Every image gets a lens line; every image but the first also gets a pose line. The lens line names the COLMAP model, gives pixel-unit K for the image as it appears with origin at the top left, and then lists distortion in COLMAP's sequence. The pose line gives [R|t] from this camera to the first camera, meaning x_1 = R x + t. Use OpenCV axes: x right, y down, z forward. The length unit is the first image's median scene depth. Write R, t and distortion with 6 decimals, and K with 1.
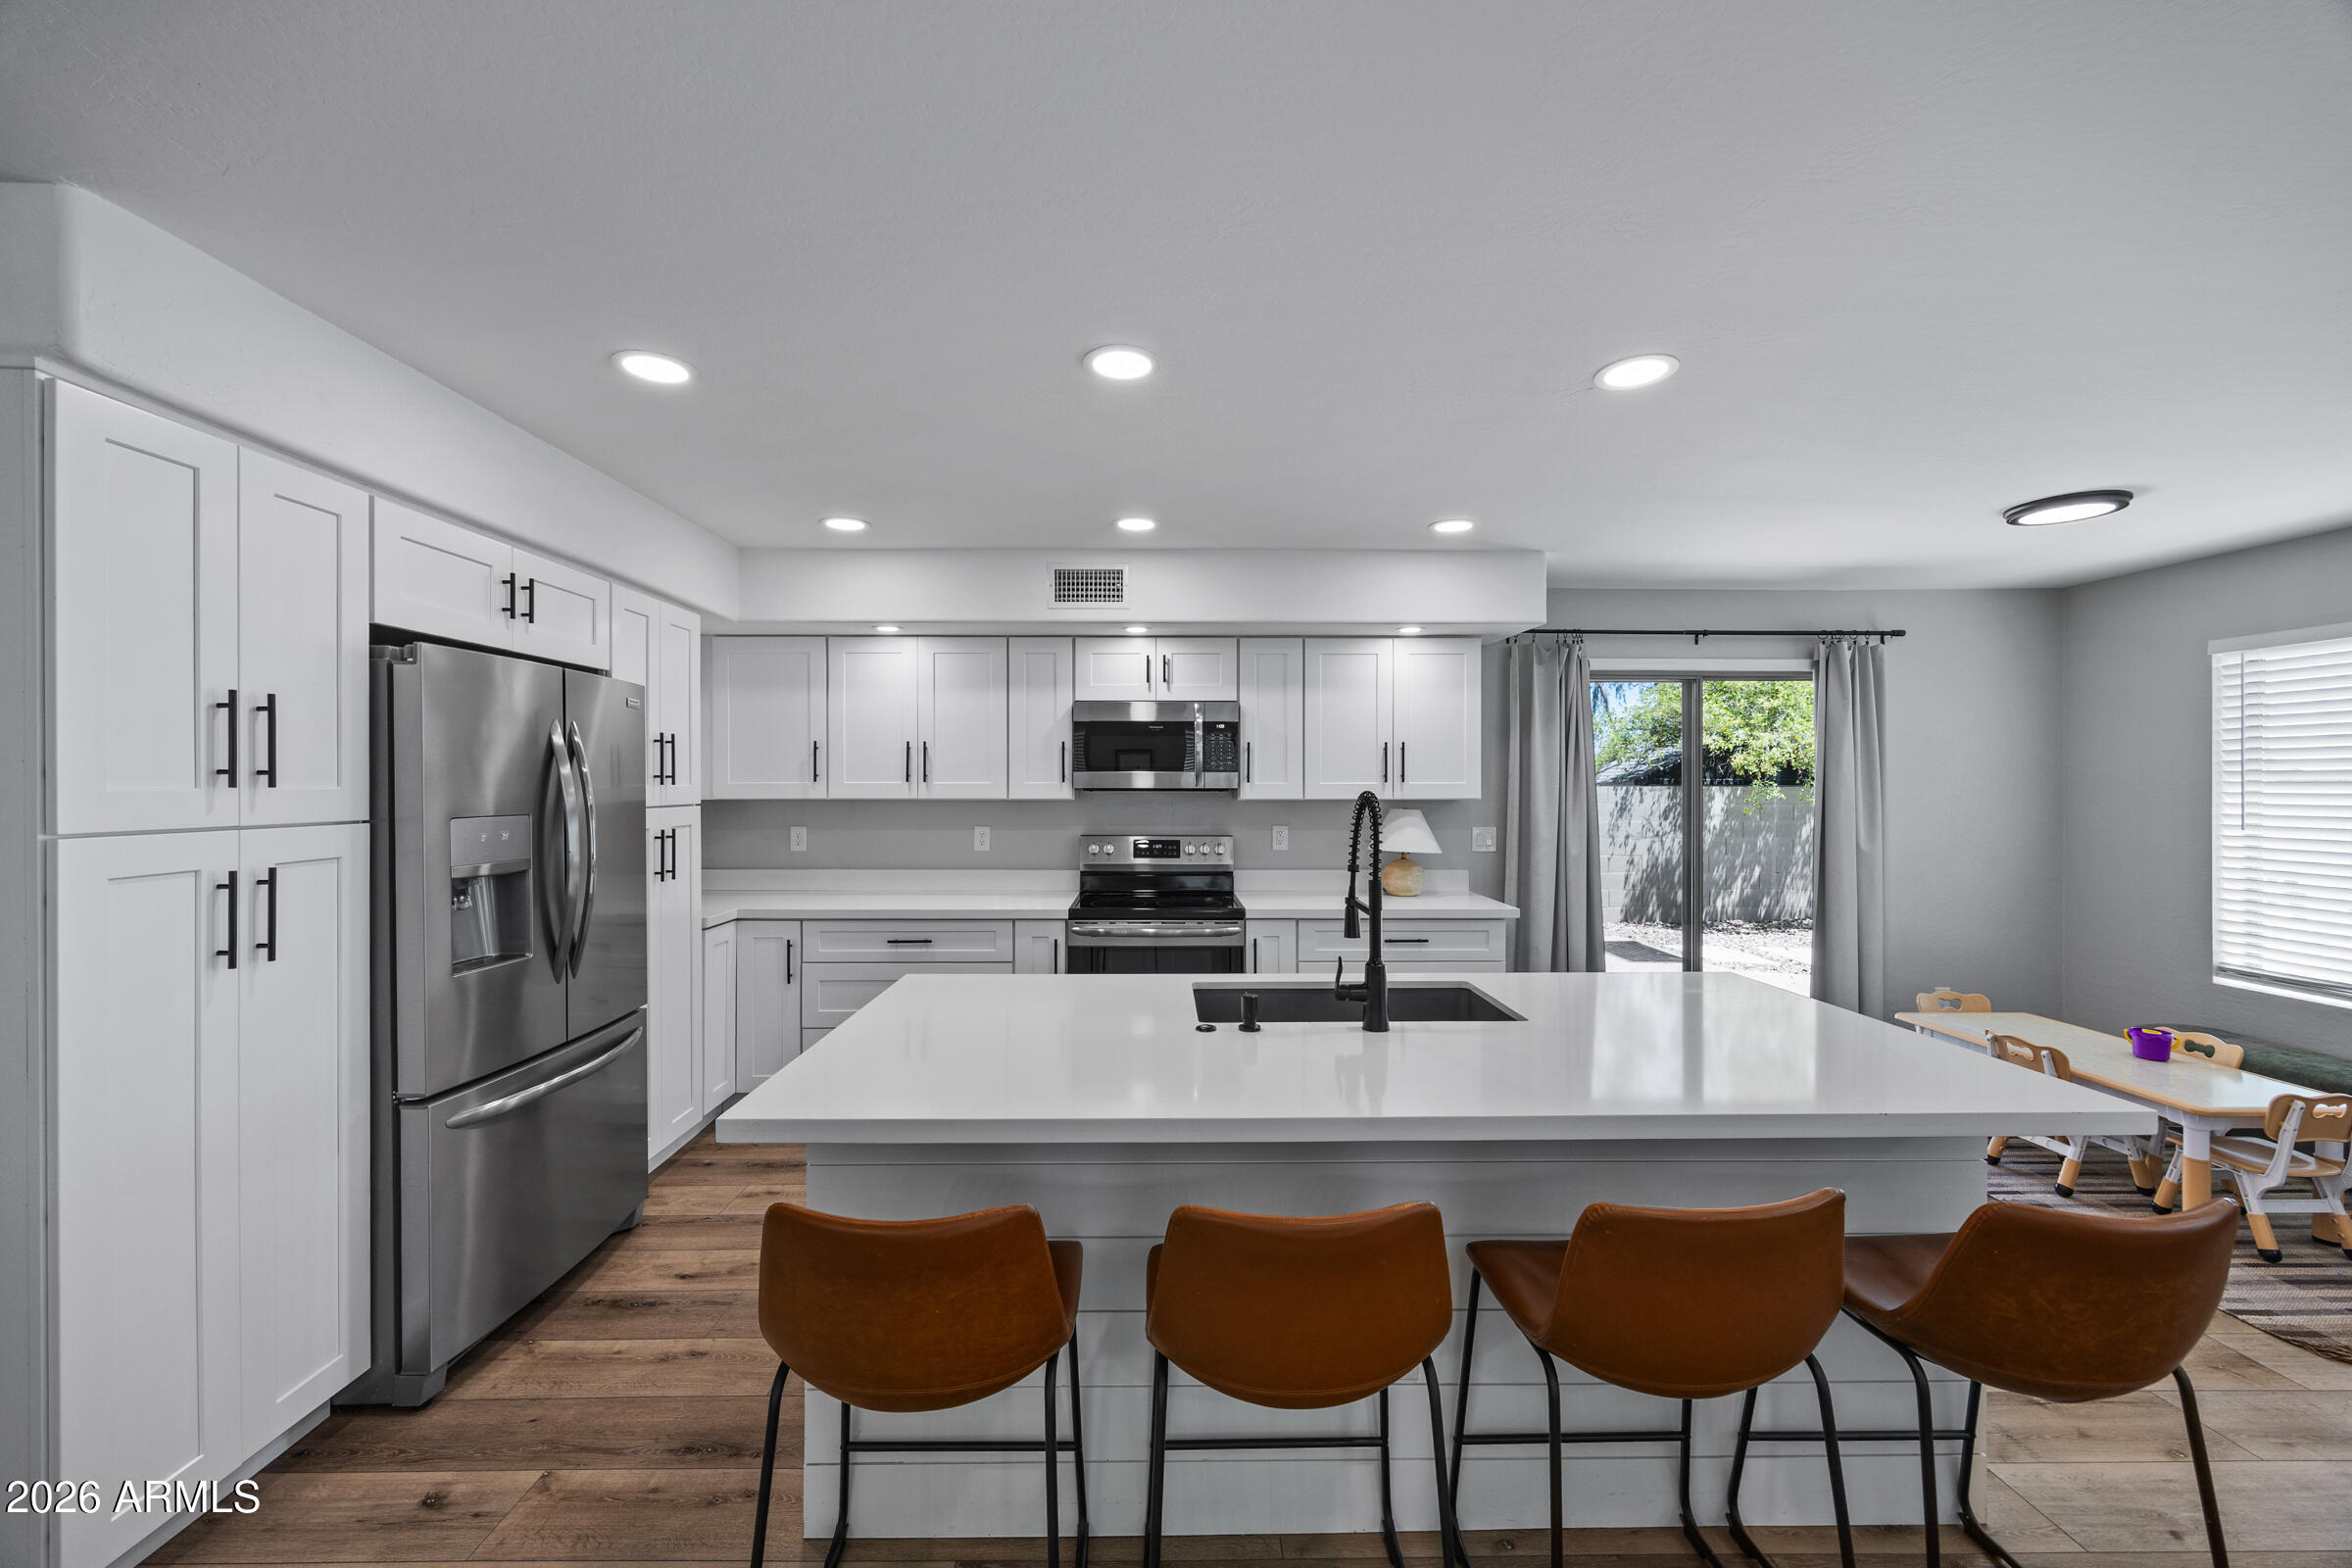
lens RADIAL K [[921.4, 0, 1179.1], [0, 921.4, 784.1], [0, 0, 1]] dist [0.003492, -0.000050]
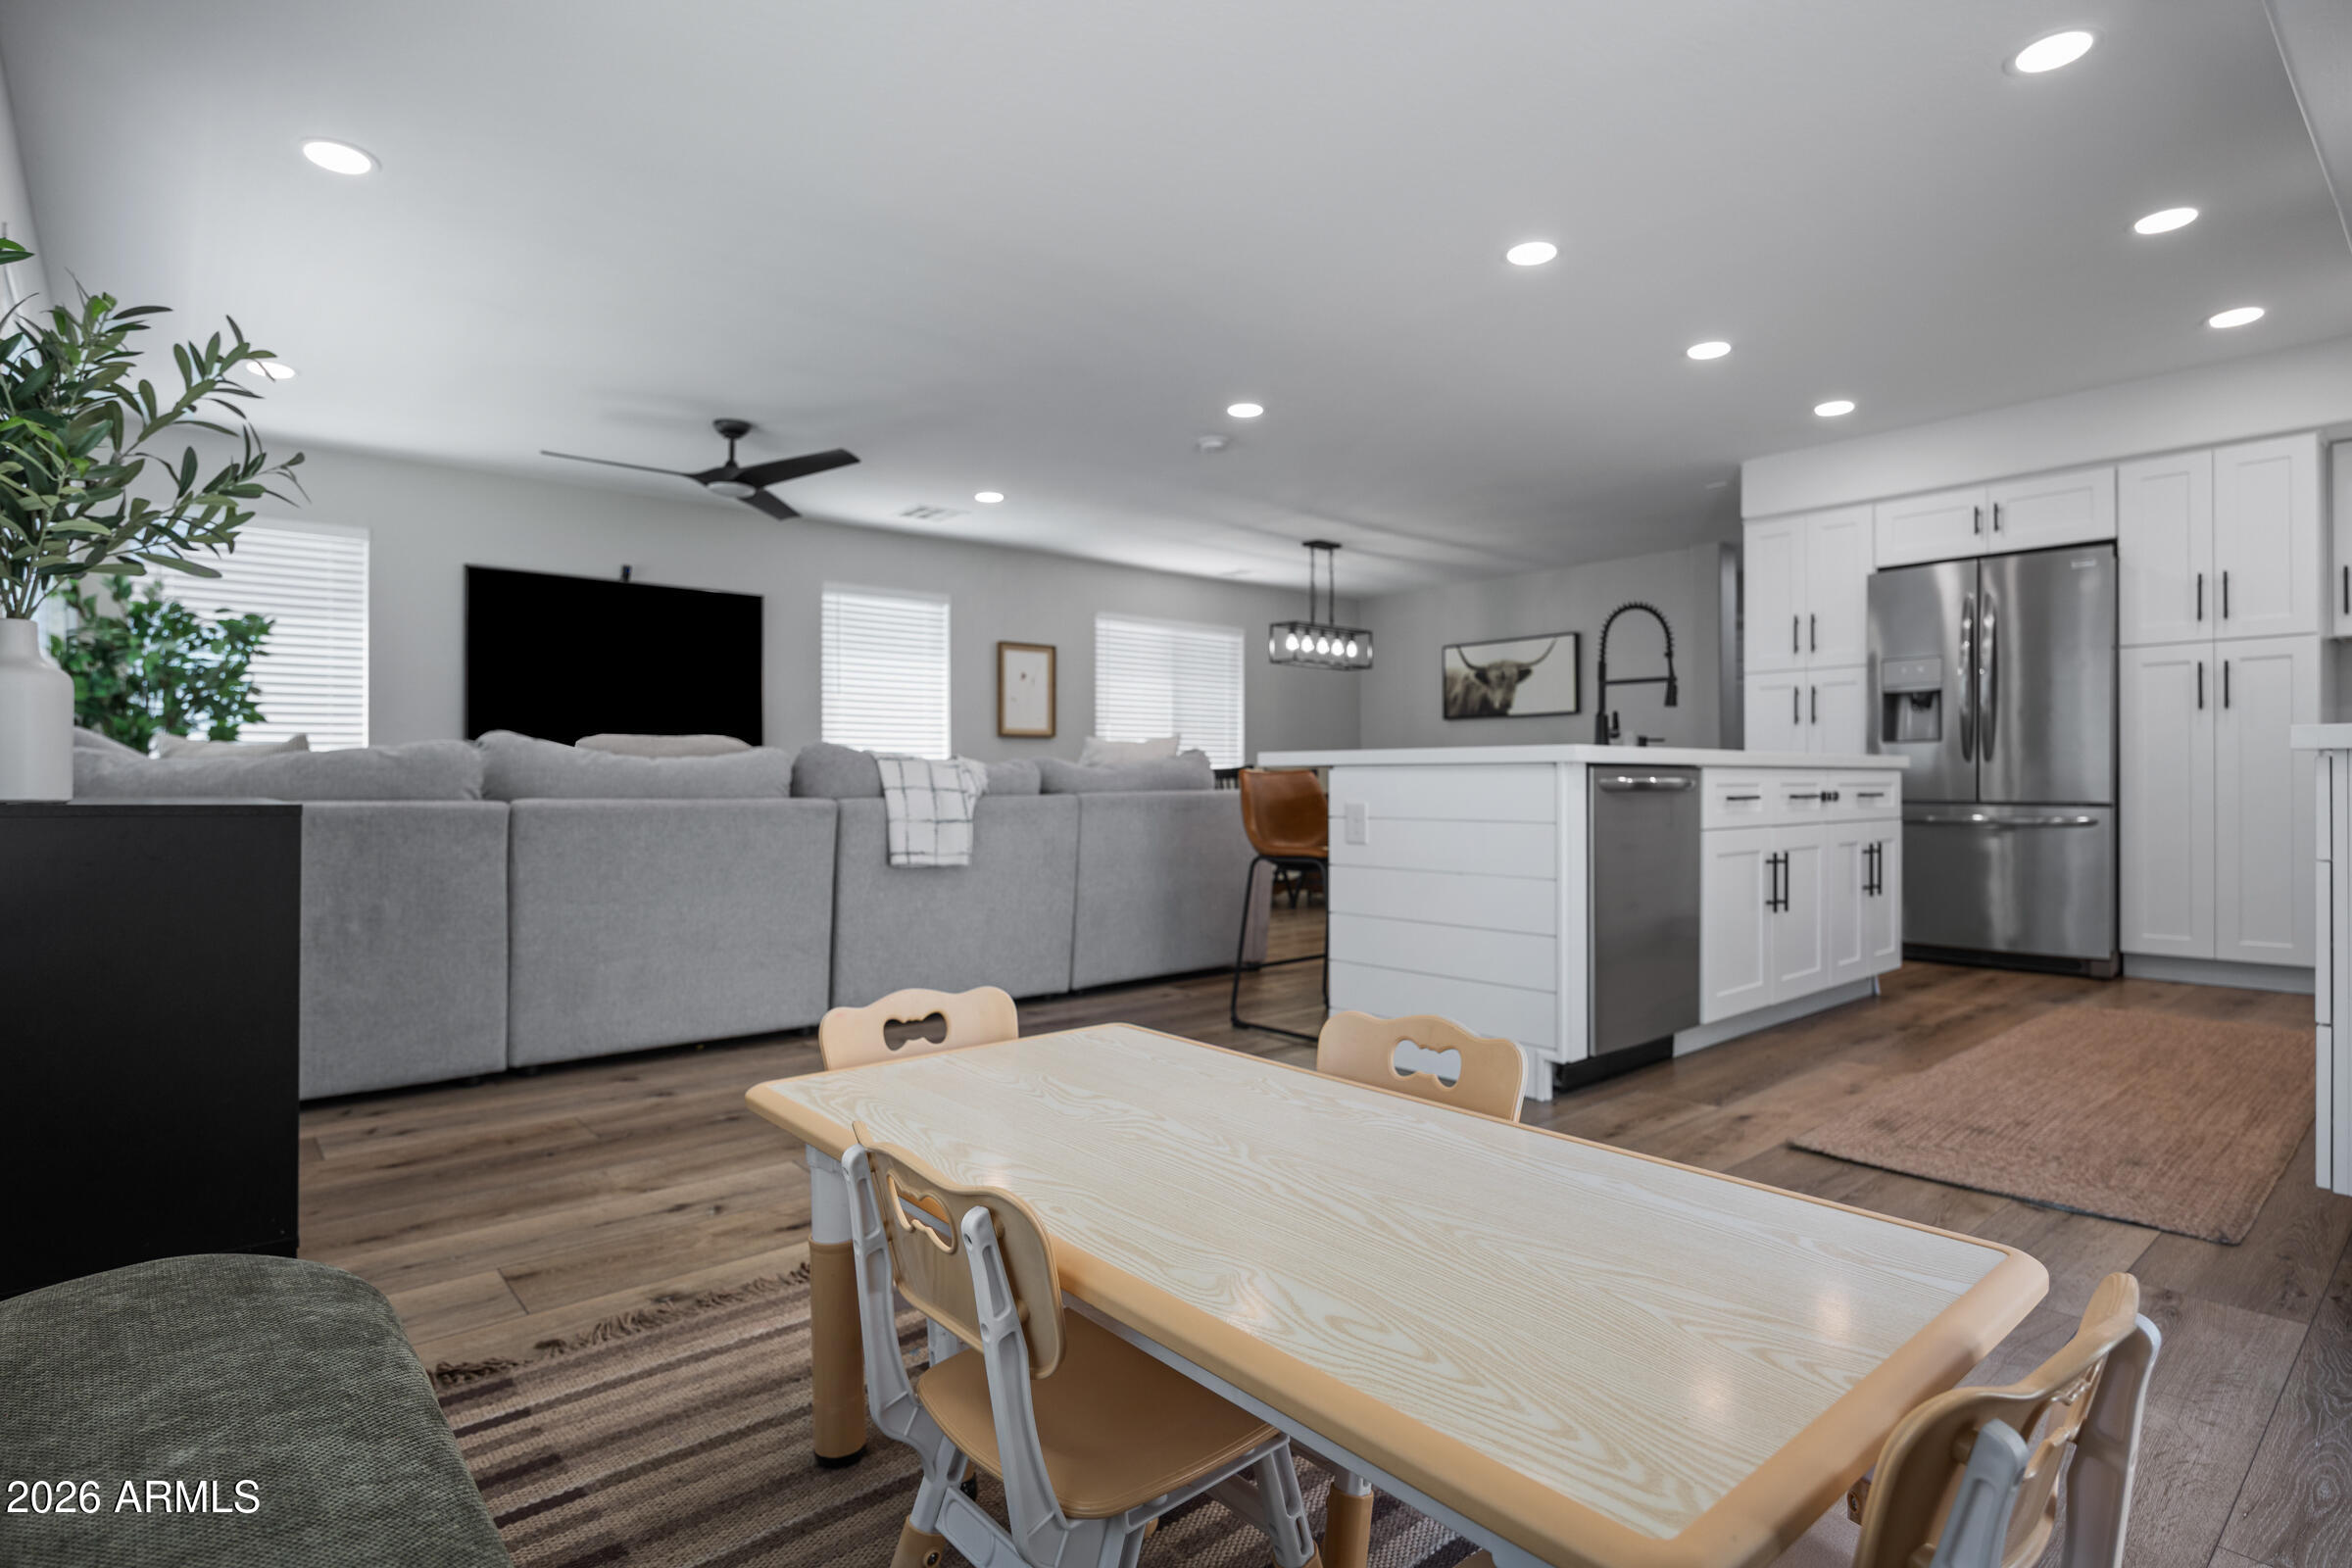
lens RADIAL K [[1218.1, 0, 1170.9], [0, 1218.1, 787.9], [0, 0, 1]] dist [-0.002510, 0.002501]
pose [[-0.773490, 0.003541, -0.633798, 1.080516], [0.003180, 0.999993, 0.001706, 0.161065], [0.633800, -0.000695, -0.773497, 1.110625]]
